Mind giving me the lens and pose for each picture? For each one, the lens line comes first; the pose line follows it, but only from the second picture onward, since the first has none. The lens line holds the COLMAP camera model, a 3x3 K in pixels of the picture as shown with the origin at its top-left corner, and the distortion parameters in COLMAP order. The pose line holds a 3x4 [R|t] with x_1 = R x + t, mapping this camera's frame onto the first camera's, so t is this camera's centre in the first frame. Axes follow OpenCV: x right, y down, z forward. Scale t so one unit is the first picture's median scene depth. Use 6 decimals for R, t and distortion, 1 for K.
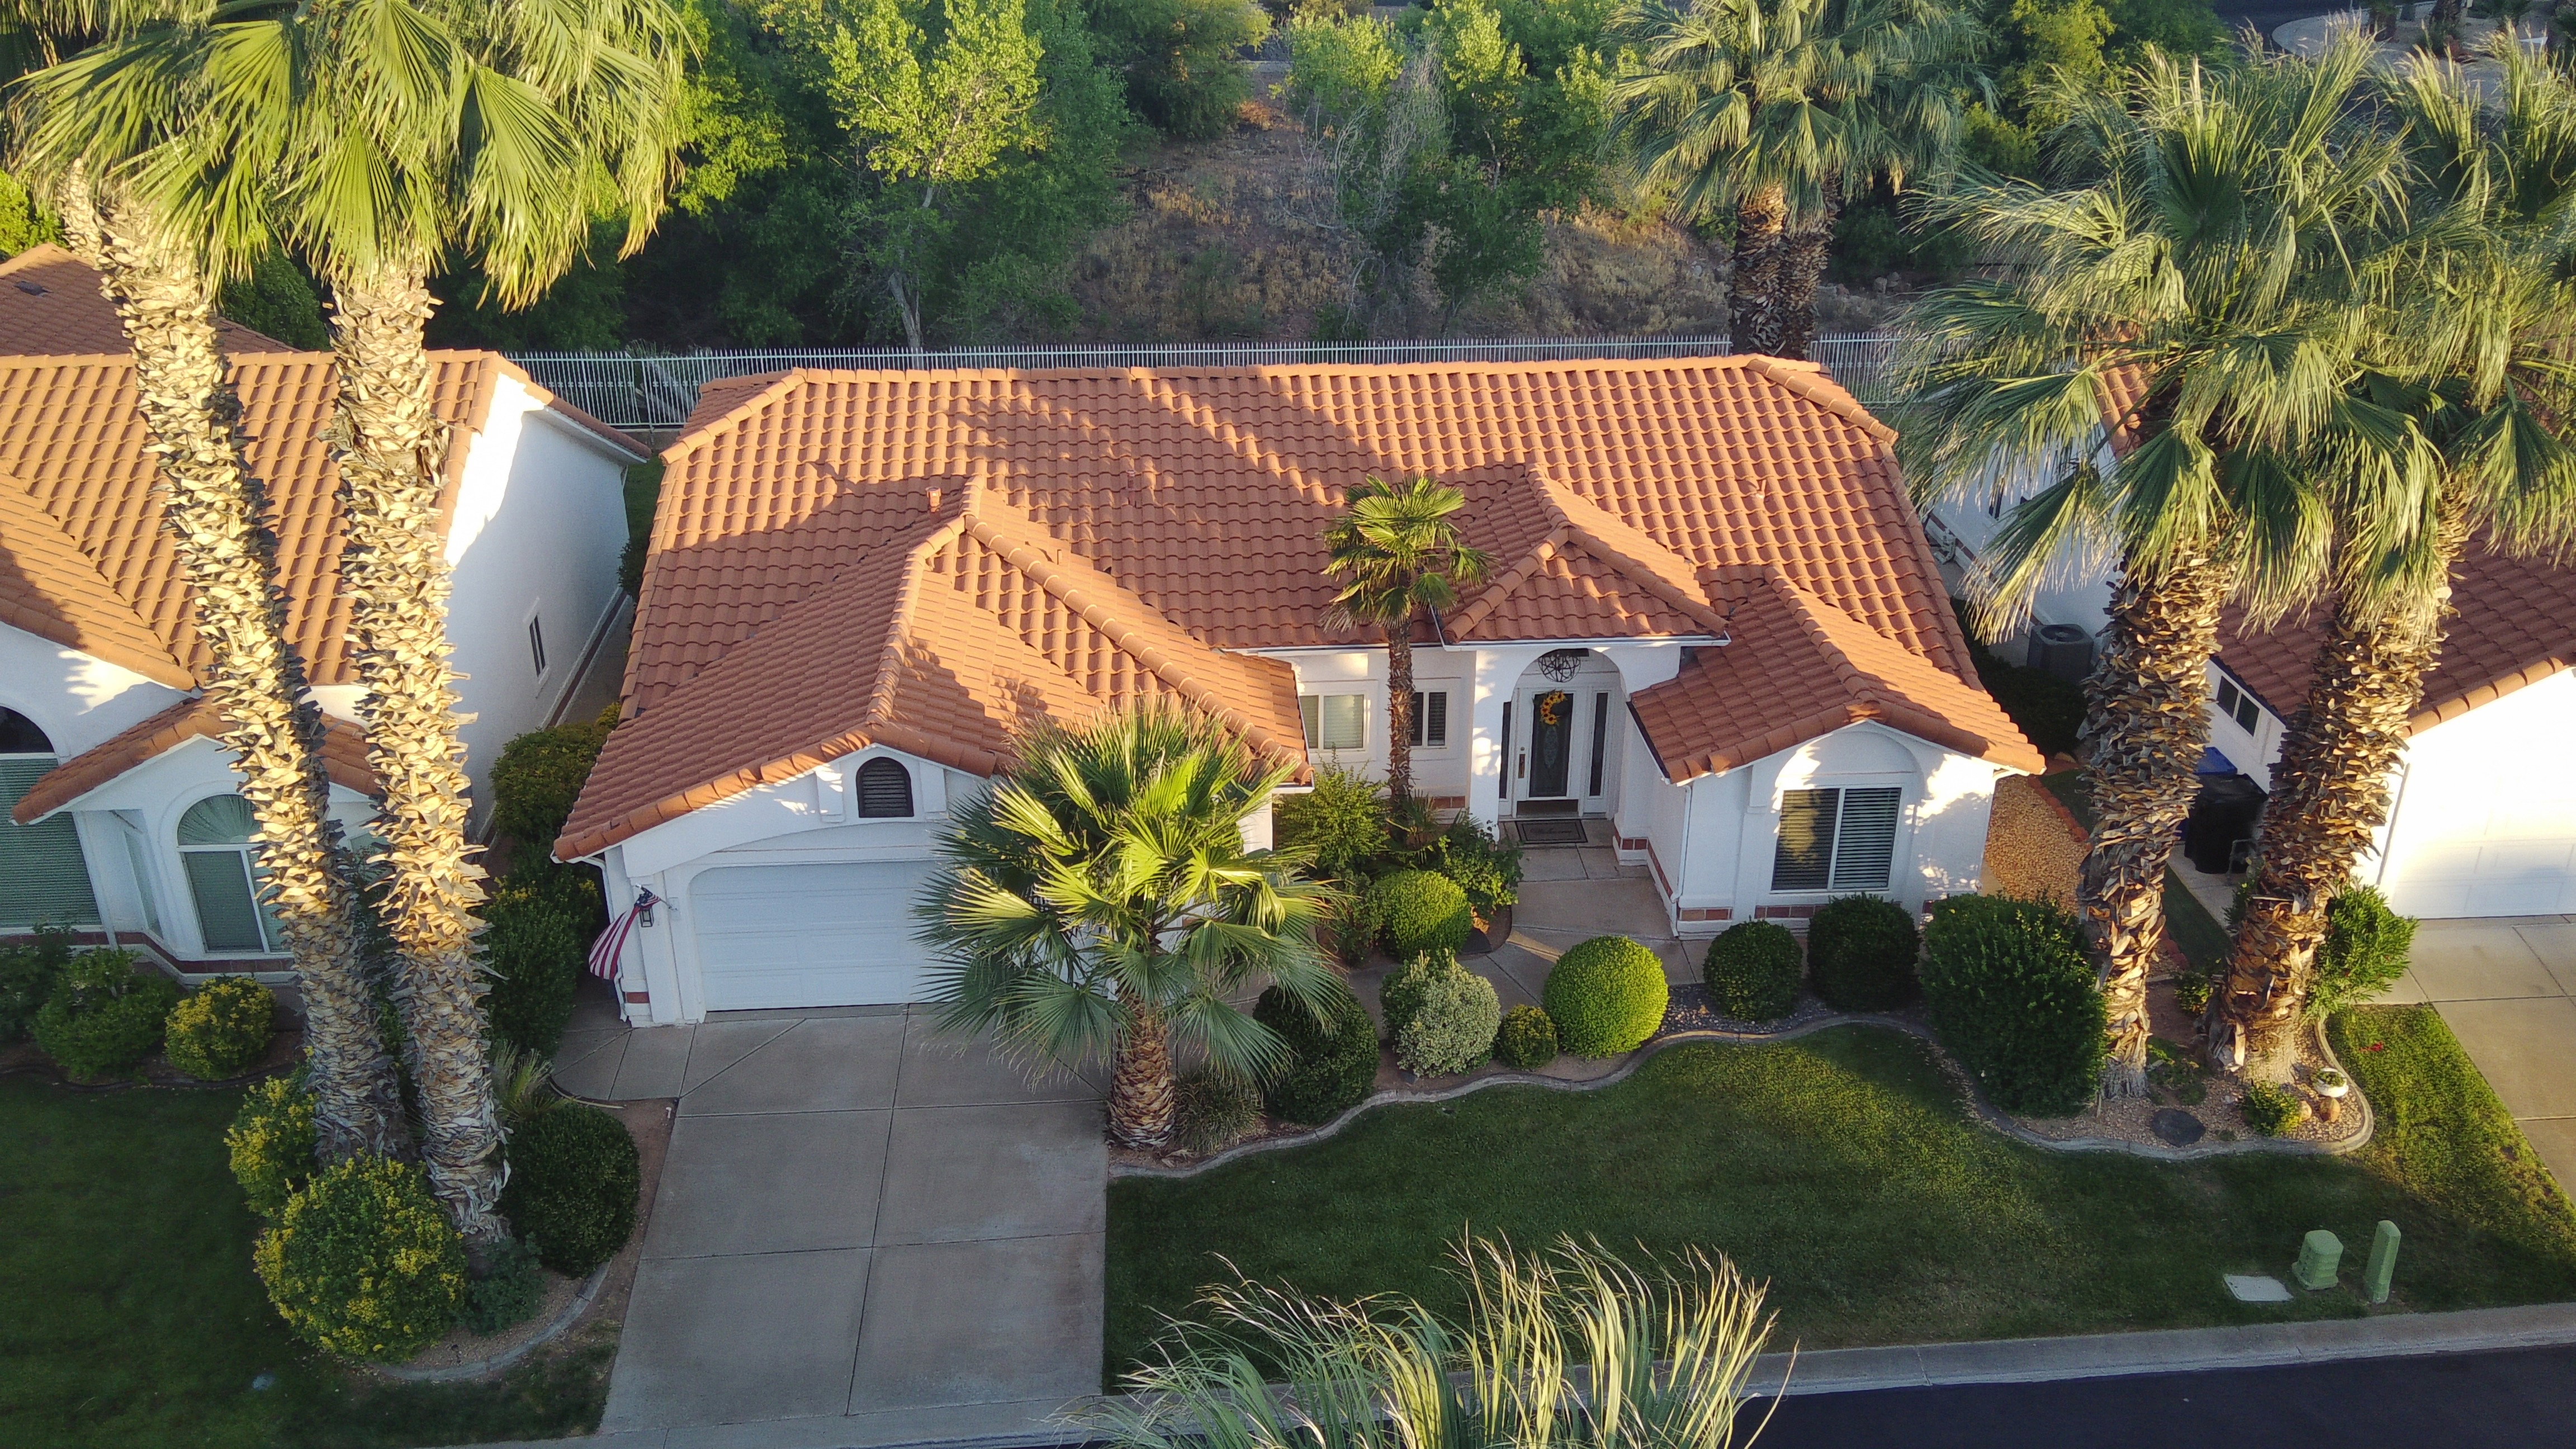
lens RADIAL K [[2135.8, 0, 1288.0], [0, 2135.8, 724.5], [0, 0, 1]] dist [0.097212, -0.141598]
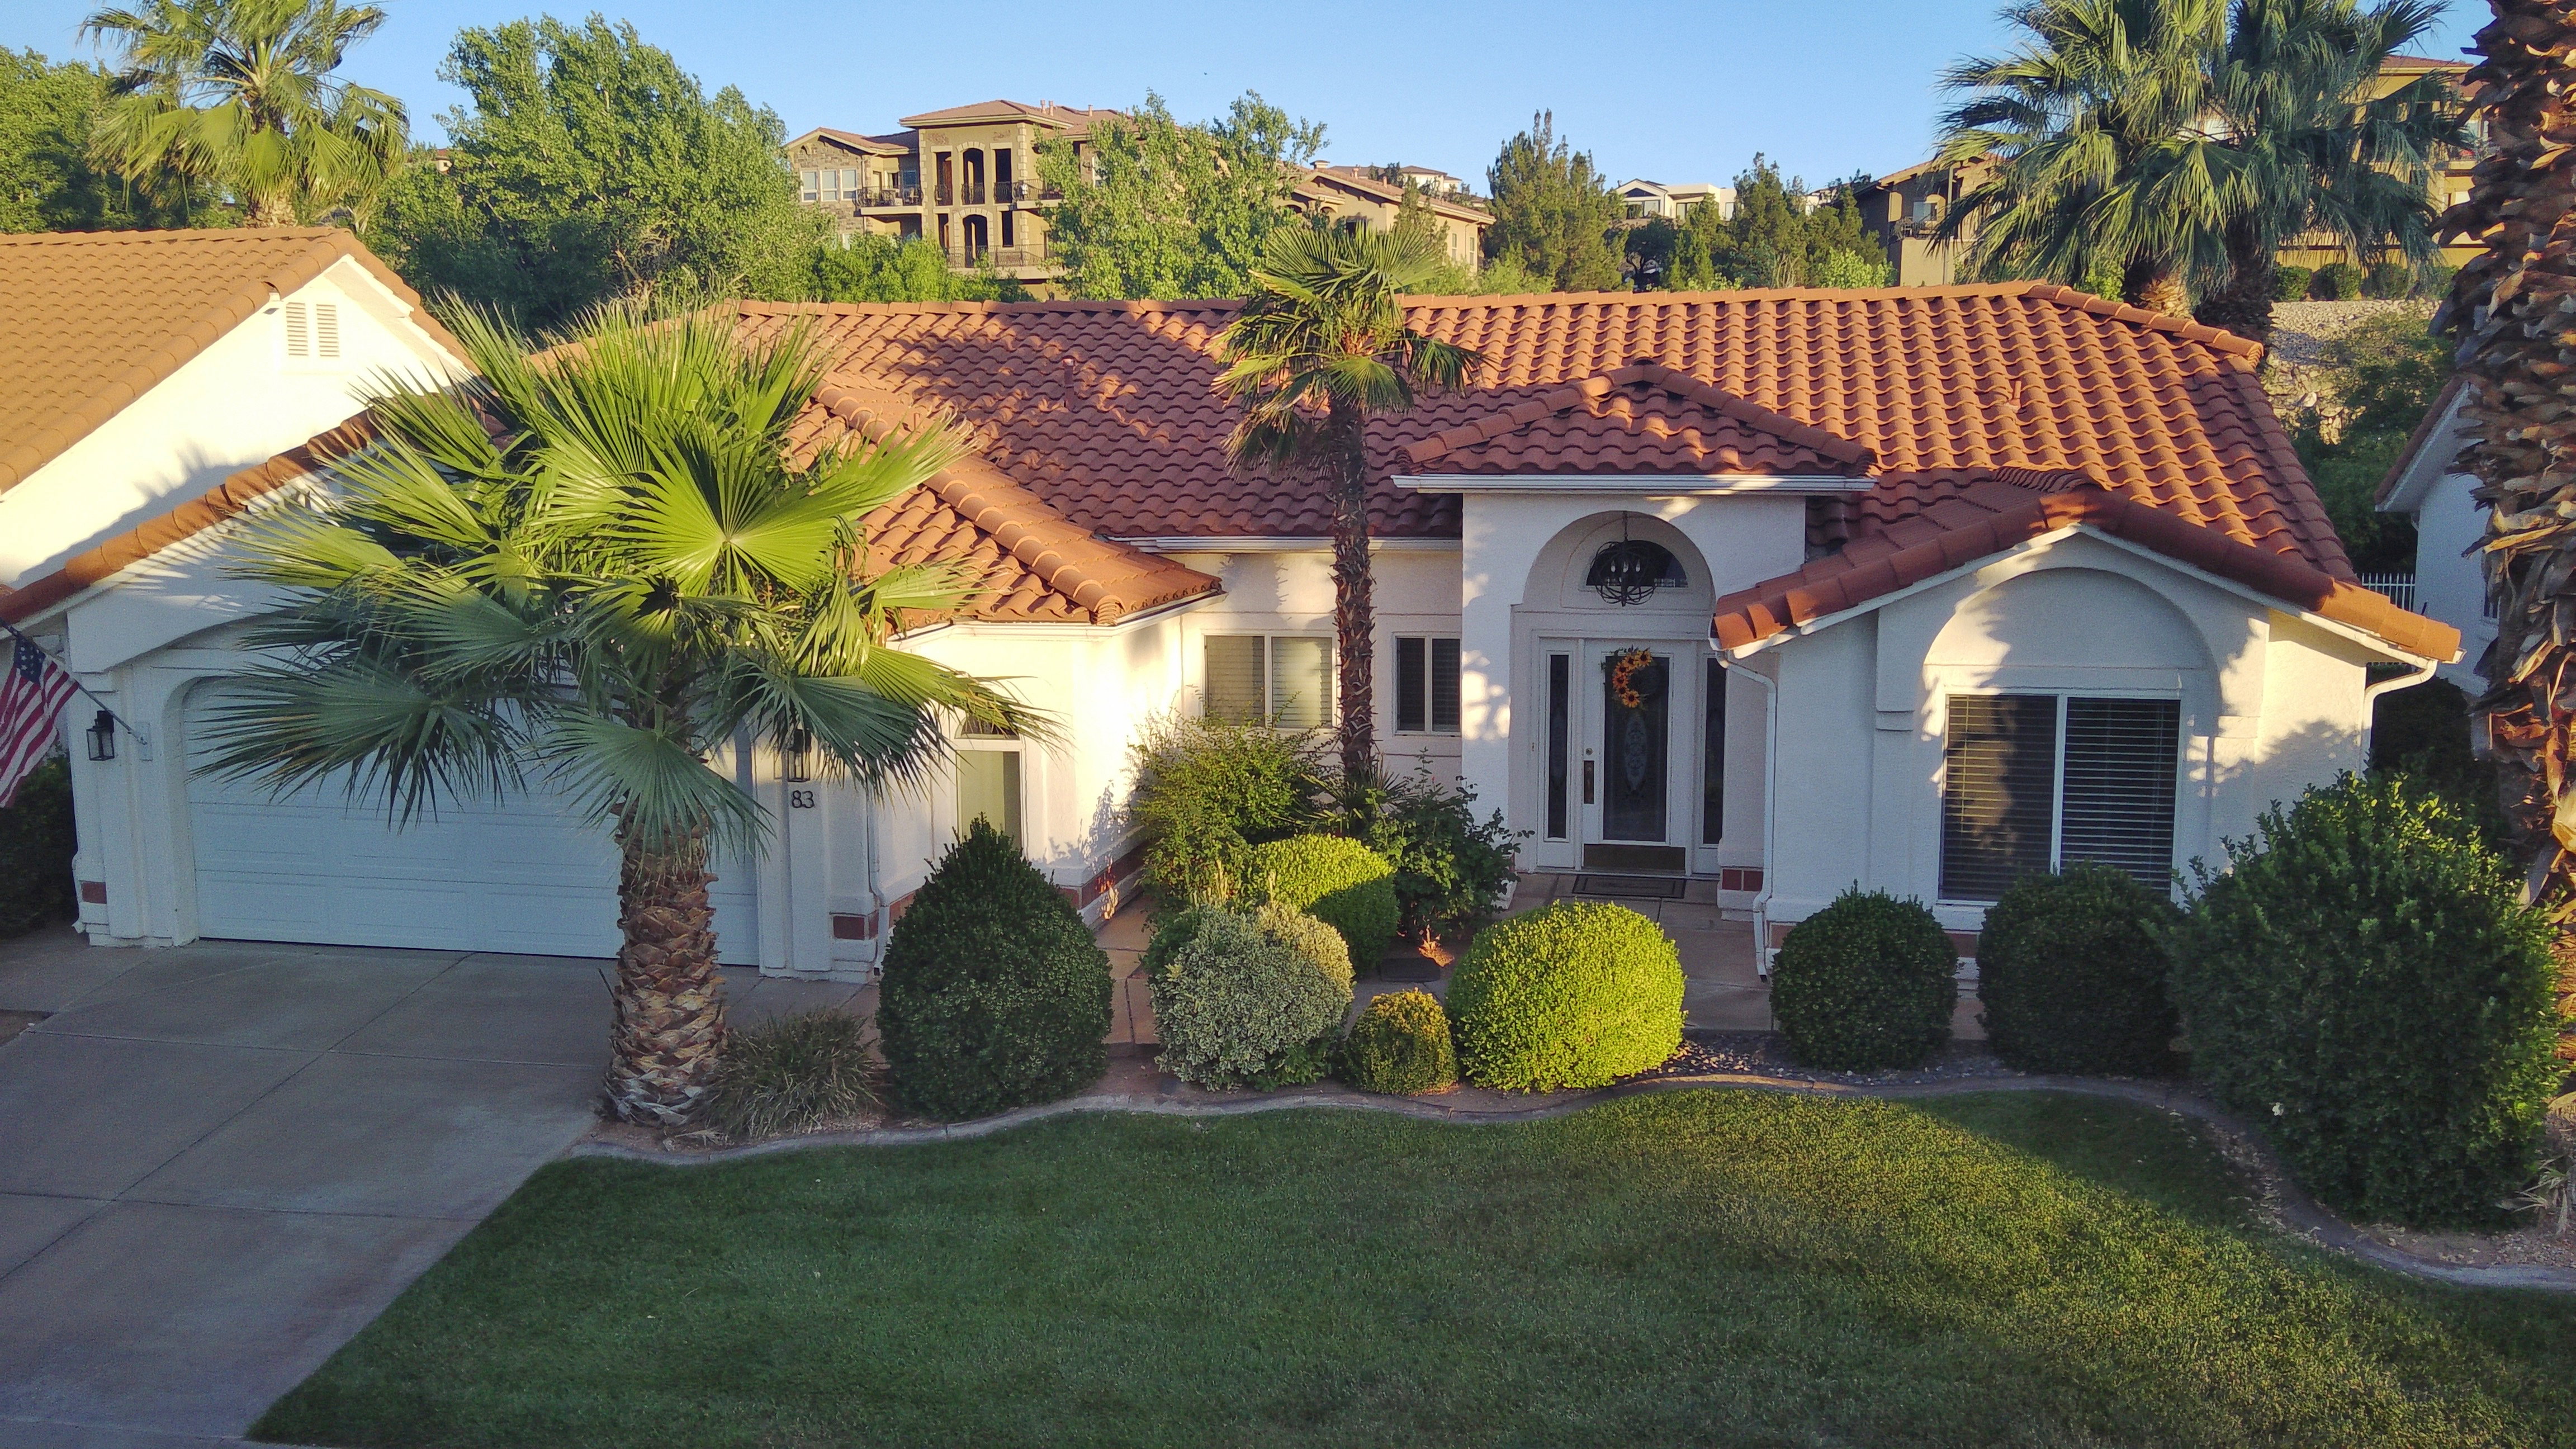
lens RADIAL K [[2135.8, 0, 1288.0], [0, 2135.8, 724.5], [0, 0, 1]] dist [0.097212, -0.141598]
pose [[0.960143, 0.030947, -0.277792, 0.232649], [-0.115410, 0.949070, -0.293168, 0.231296], [0.254571, 0.313543, 0.914814, 0.469500]]
